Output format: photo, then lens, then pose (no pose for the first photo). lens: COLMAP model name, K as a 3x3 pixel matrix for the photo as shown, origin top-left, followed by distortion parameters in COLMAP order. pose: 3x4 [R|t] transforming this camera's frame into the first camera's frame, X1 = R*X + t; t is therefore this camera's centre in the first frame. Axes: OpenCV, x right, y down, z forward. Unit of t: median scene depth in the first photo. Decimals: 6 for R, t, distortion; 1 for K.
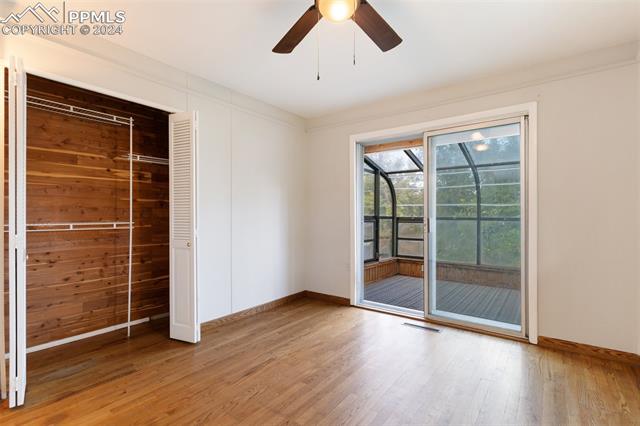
lens RADIAL K [[307.1, 0, 323.6], [0, 307.1, 214.2], [0, 0, 1]] dist [0.006259, 0.001245]
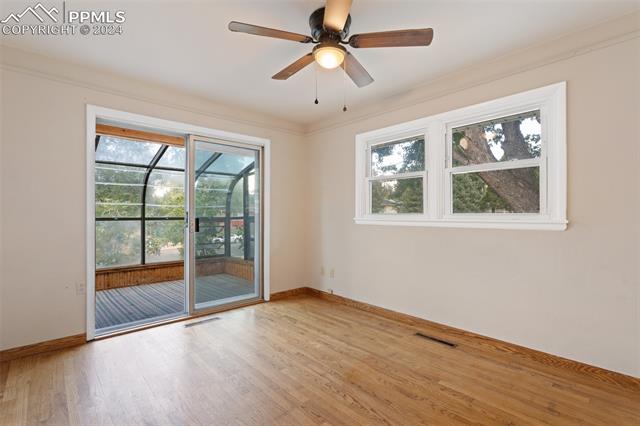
lens RADIAL K [[307.1, 0, 323.8], [0, 307.1, 212.3], [0, 0, 1]] dist [0.006259, 0.001245]
pose [[0.185869, 0.002030, 0.982572, -0.558137], [0.000255, 0.999998, -0.002114, -0.004923], [-0.982575, 0.000644, 0.185868, 0.342993]]
